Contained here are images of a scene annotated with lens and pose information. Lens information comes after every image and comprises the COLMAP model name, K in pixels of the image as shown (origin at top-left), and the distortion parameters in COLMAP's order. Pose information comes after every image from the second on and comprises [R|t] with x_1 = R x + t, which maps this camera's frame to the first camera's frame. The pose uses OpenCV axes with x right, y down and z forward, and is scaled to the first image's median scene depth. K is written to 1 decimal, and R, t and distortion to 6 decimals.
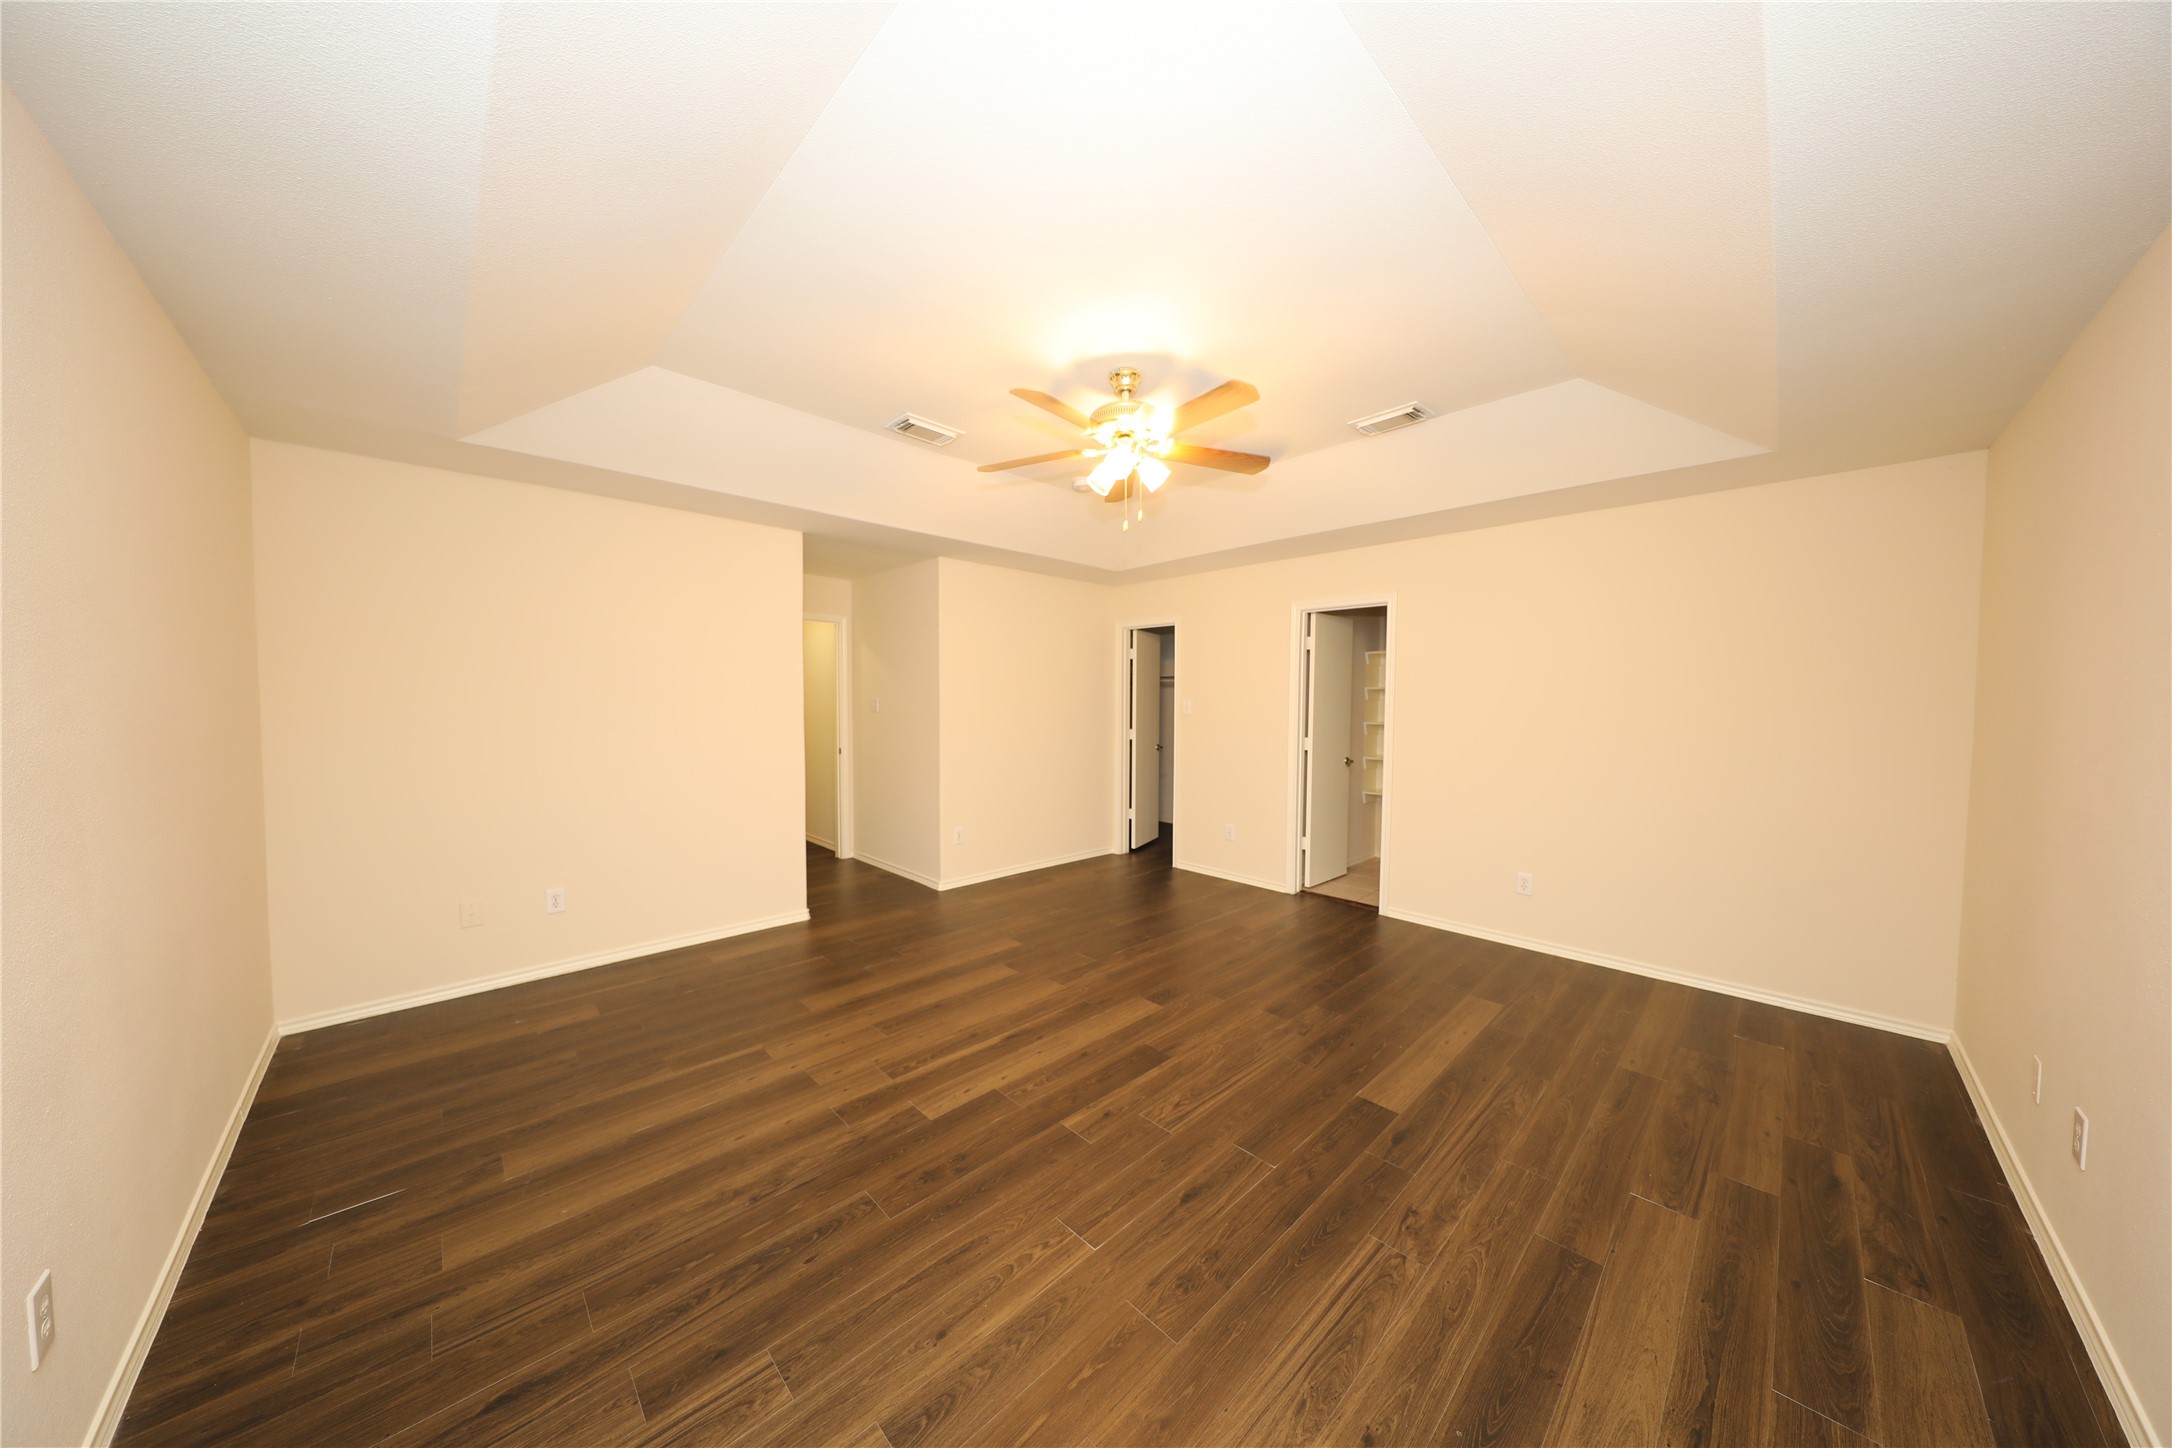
lens RADIAL K [[680.2, 0, 1084.8], [0, 680.2, 724.2], [0, 0, 1]] dist [0.009413, -0.006377]
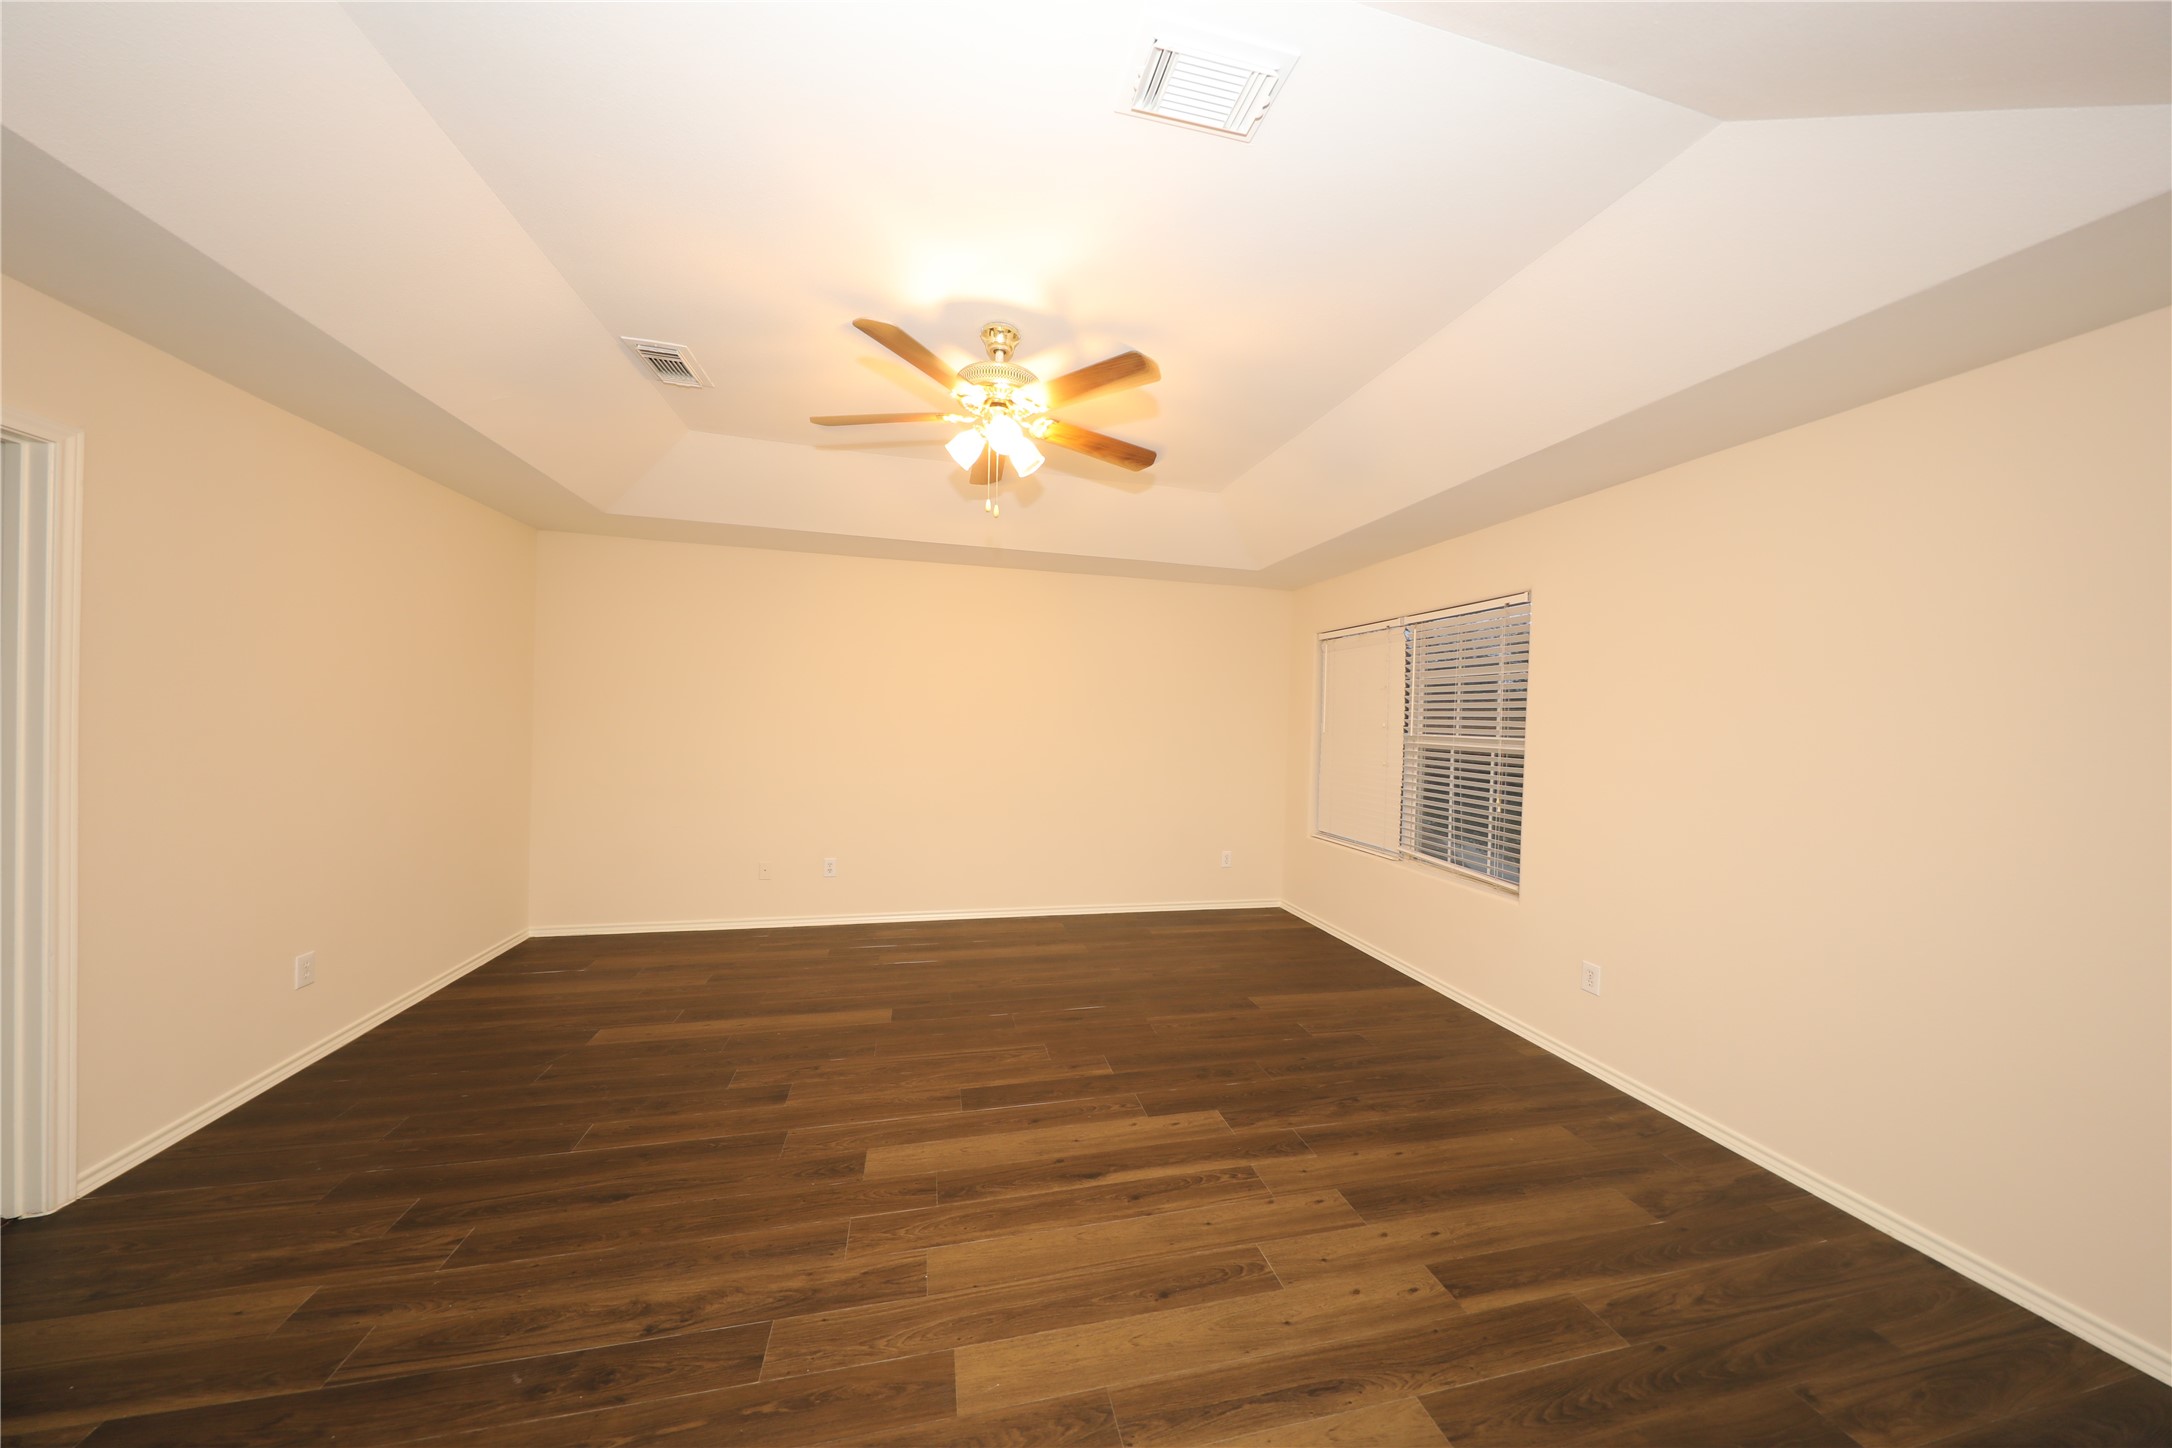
lens RADIAL K [[680.2, 0, 1084.8], [0, 680.2, 724.2], [0, 0, 1]] dist [0.009413, -0.006377]
pose [[-0.860546, -0.036834, 0.508040, -0.517771], [-0.016157, 0.998854, 0.045050, -0.071214], [-0.509117, 0.030559, -0.860155, 1.827600]]
